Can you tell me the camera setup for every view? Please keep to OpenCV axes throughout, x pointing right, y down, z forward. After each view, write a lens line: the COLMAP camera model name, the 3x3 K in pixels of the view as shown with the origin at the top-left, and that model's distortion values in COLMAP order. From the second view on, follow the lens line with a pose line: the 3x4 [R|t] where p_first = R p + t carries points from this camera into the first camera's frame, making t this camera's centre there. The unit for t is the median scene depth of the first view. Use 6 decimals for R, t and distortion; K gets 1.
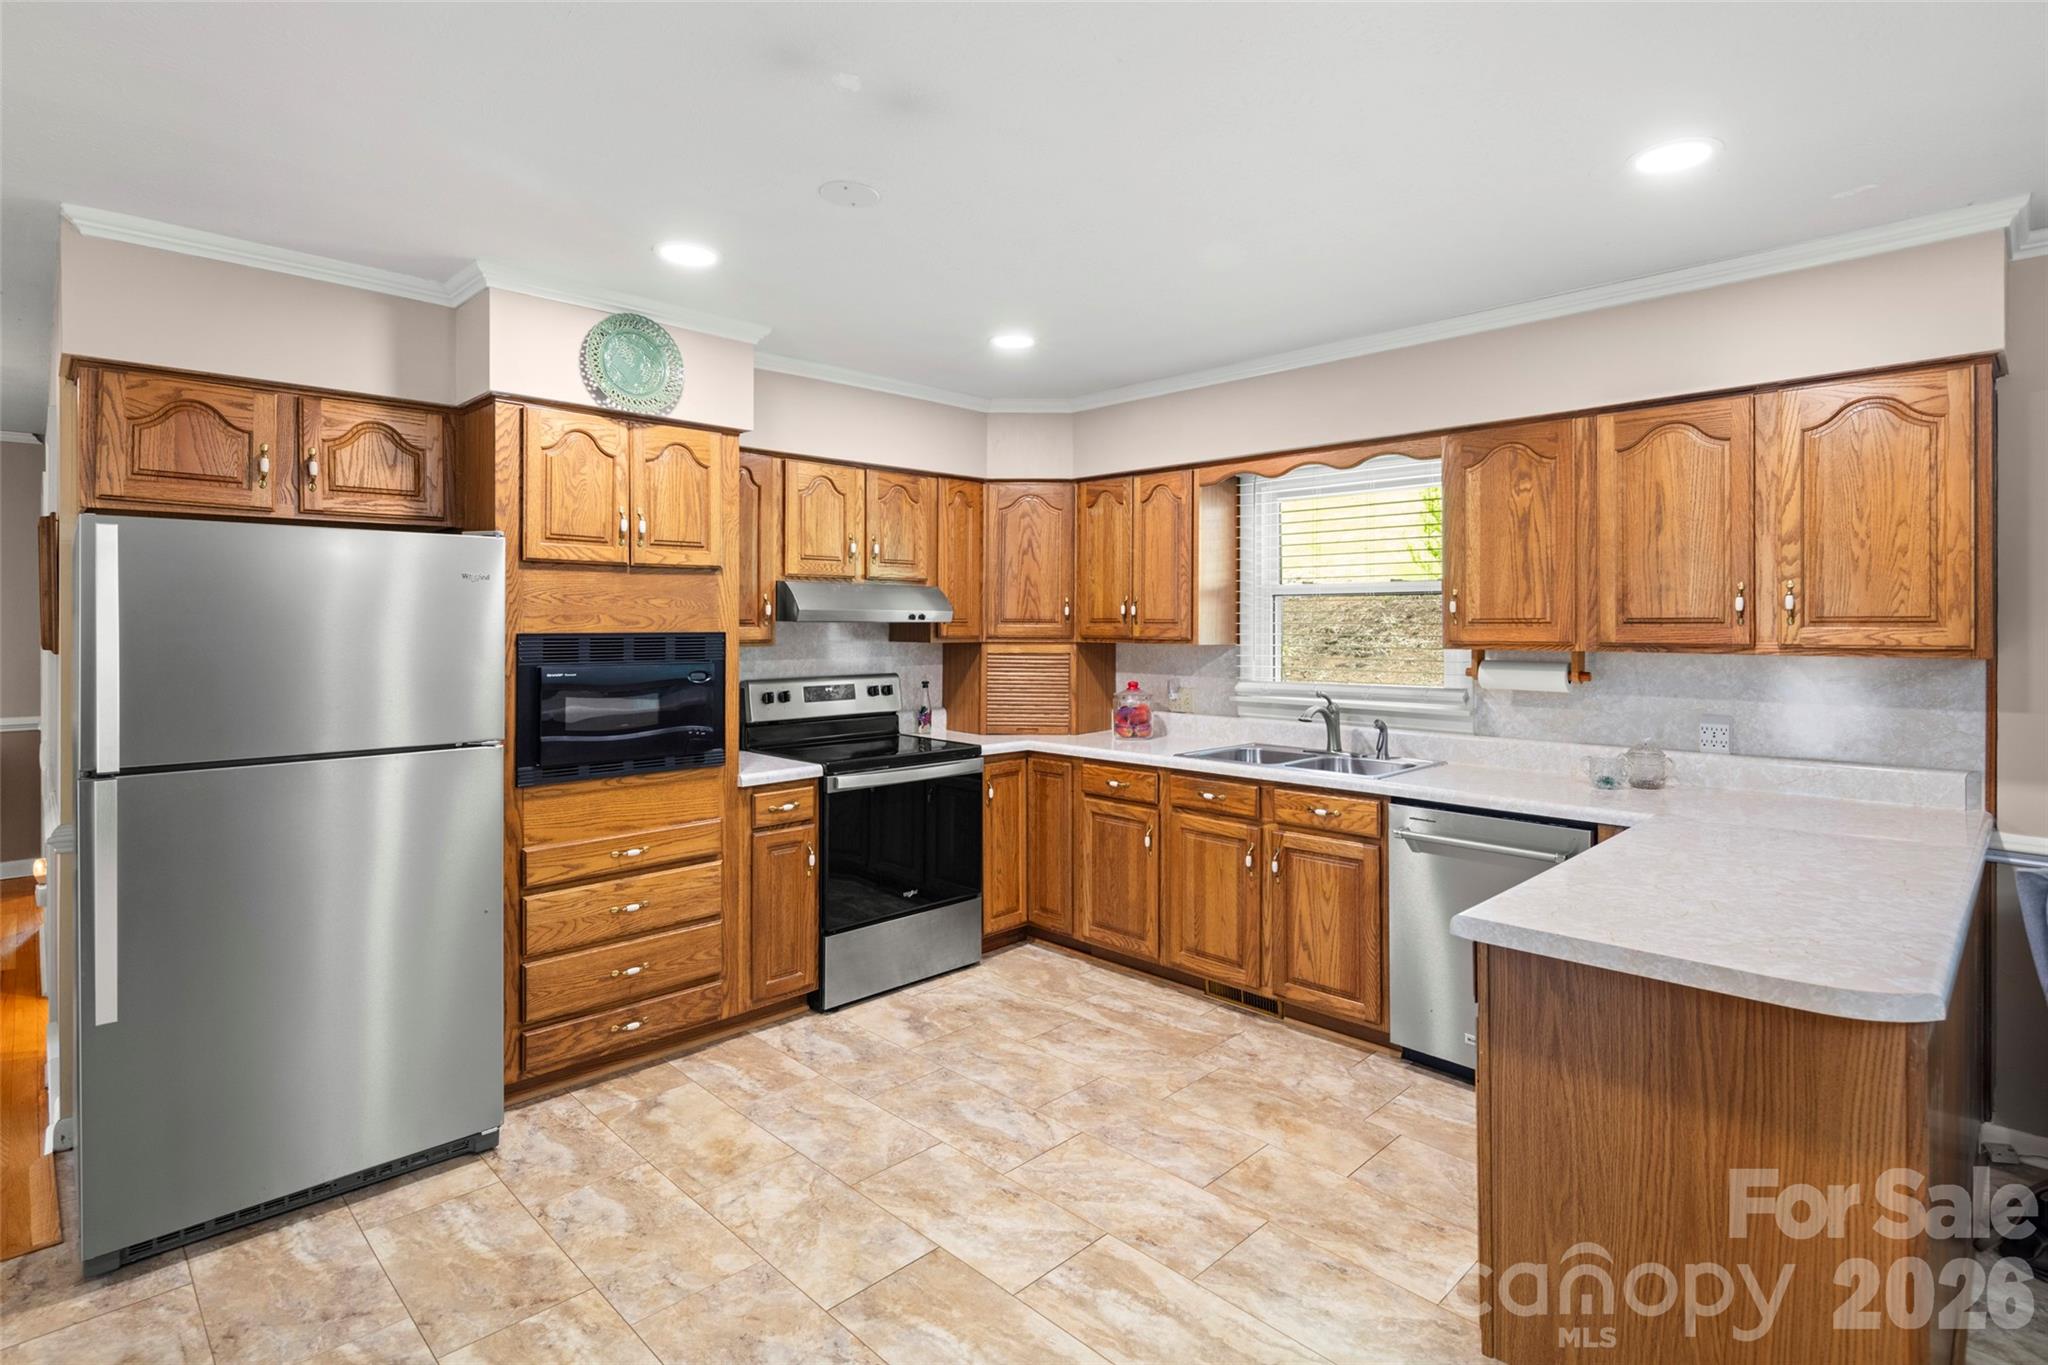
lens RADIAL K [[1002.5, 0, 1053.5], [0, 1002.5, 628.1], [0, 0, 1]] dist [0.007406, -0.007196]
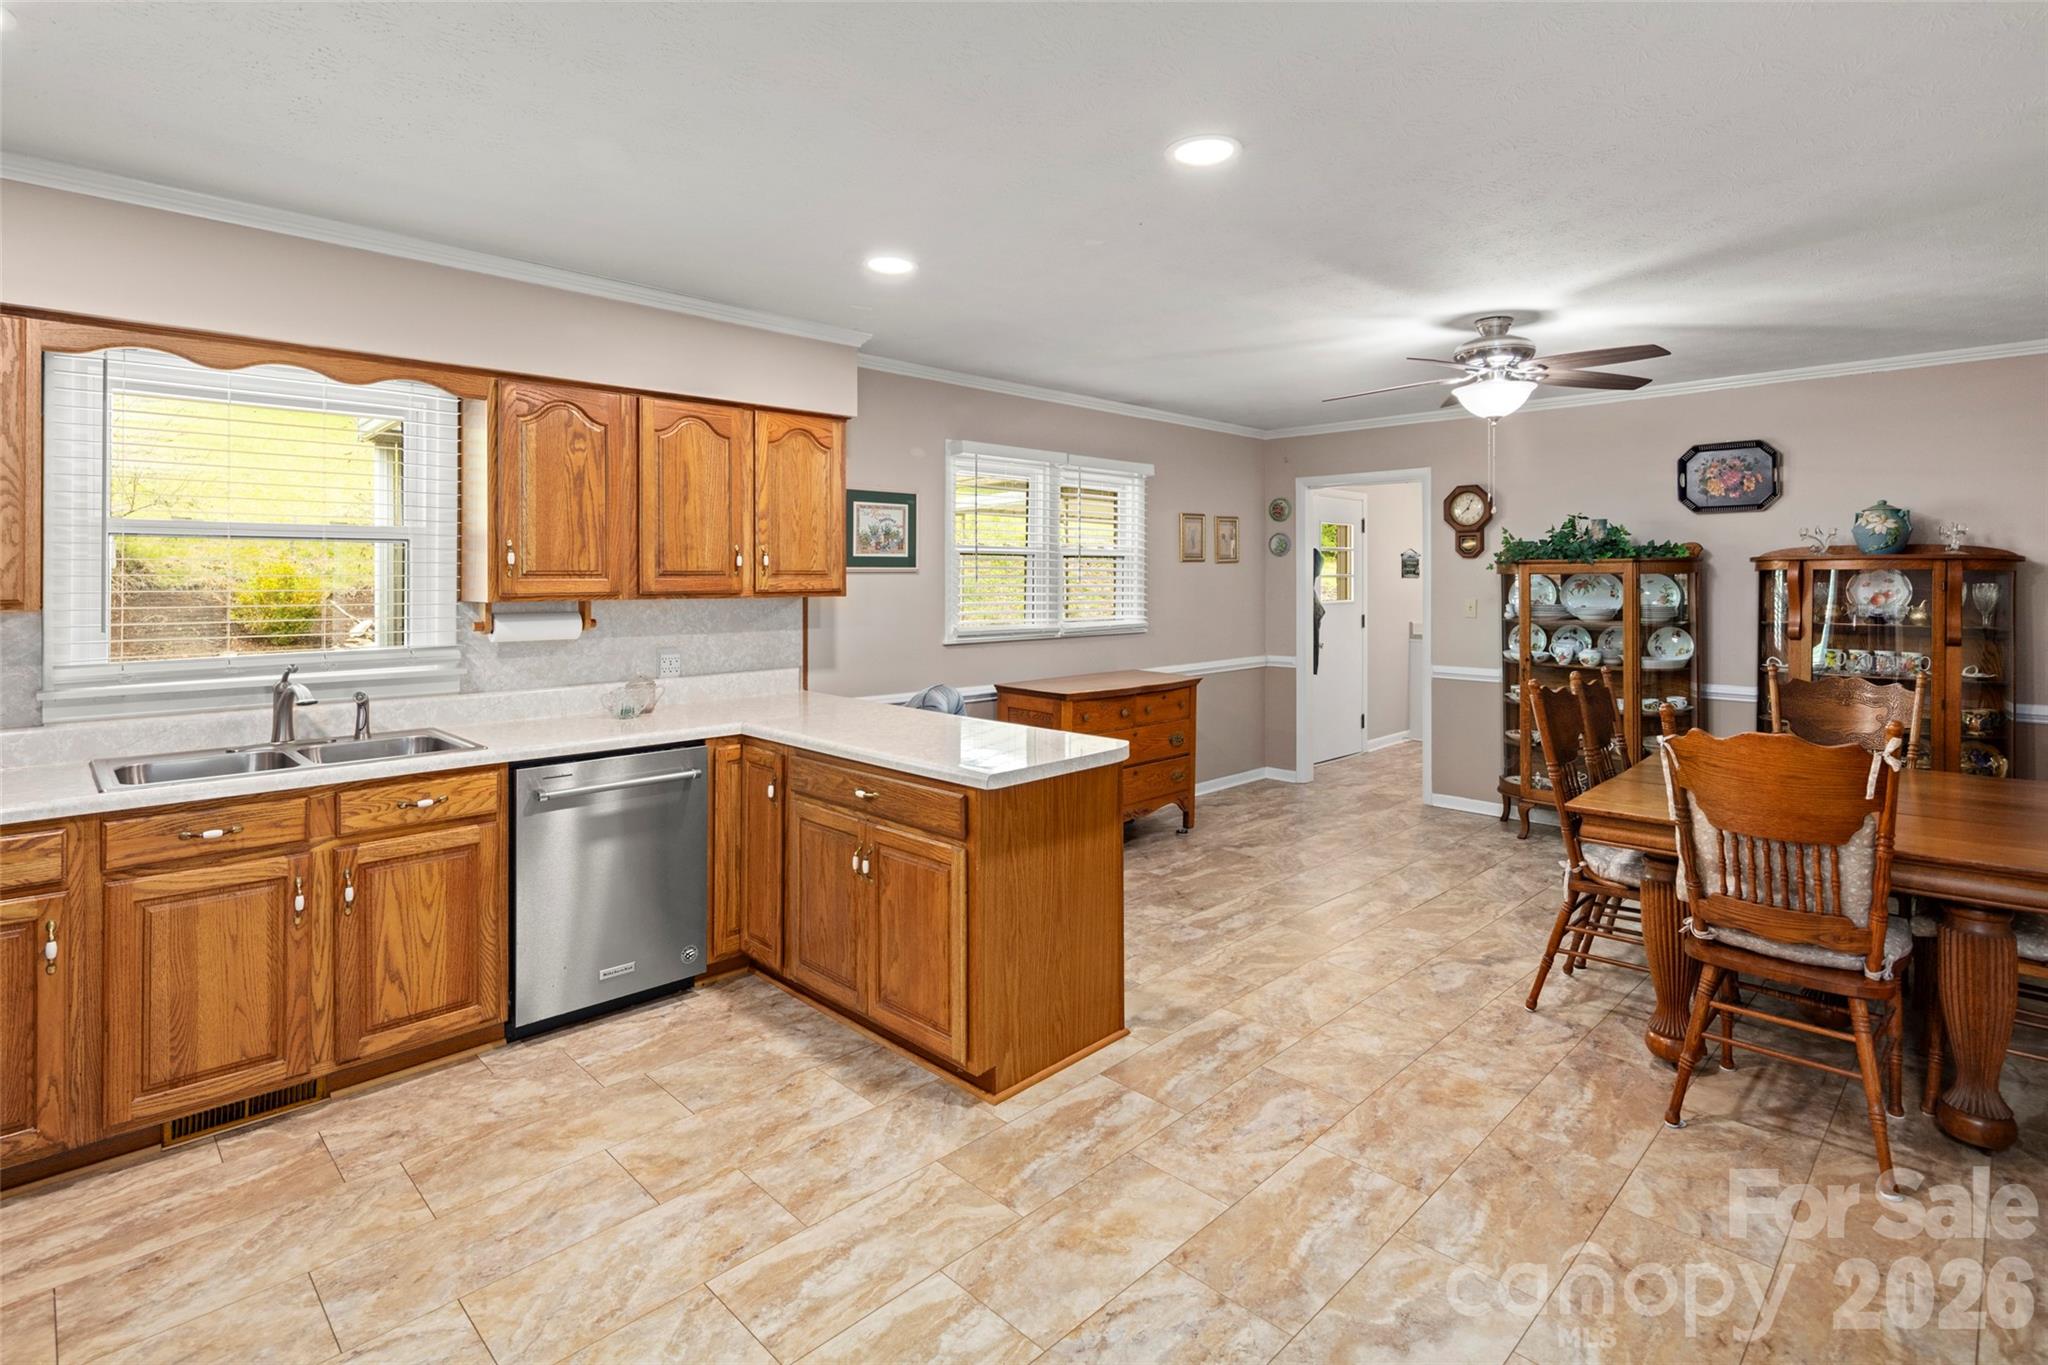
lens RADIAL K [[1002.5, 0, 1029.4], [0, 1002.5, 563.2], [0, 0, 1]] dist [0.007406, -0.007196]
pose [[0.011192, 0.012154, 0.999863, -0.579561], [0.005143, 0.999912, -0.012212, -0.001941], [-0.999924, 0.005279, 0.011129, 0.505207]]
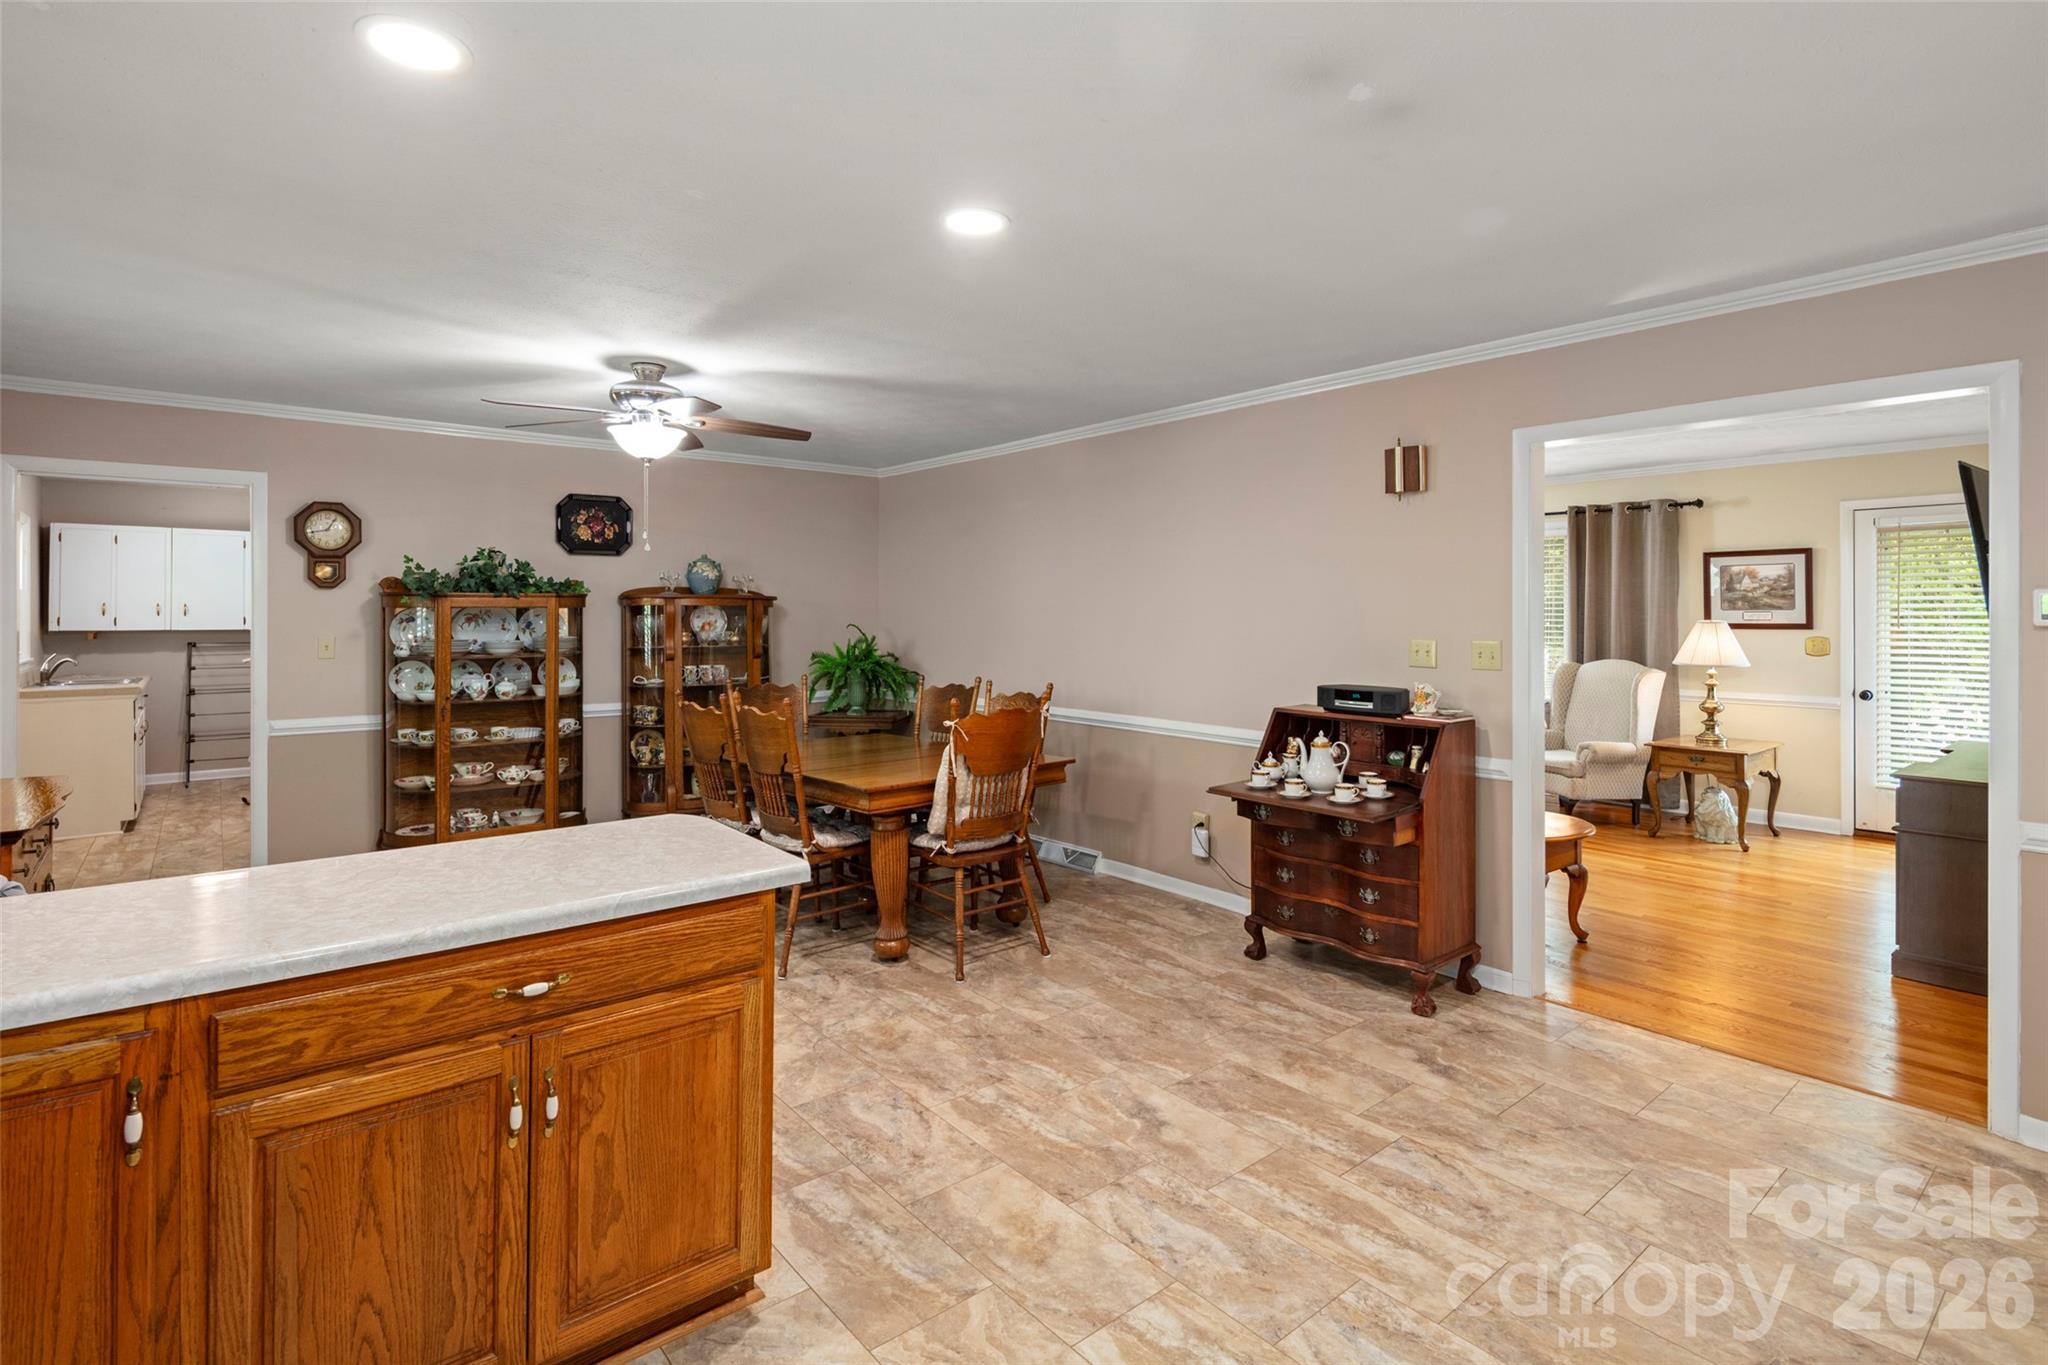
lens RADIAL K [[1002.5, 0, 1041.7], [0, 1002.5, 604.9], [0, 0, 1]] dist [0.007406, -0.007196]
pose [[-0.995274, -0.002054, 0.097080, 0.015219], [-0.002121, 0.999998, -0.000587, -0.005354], [-0.097078, -0.000790, -0.995276, 1.164340]]
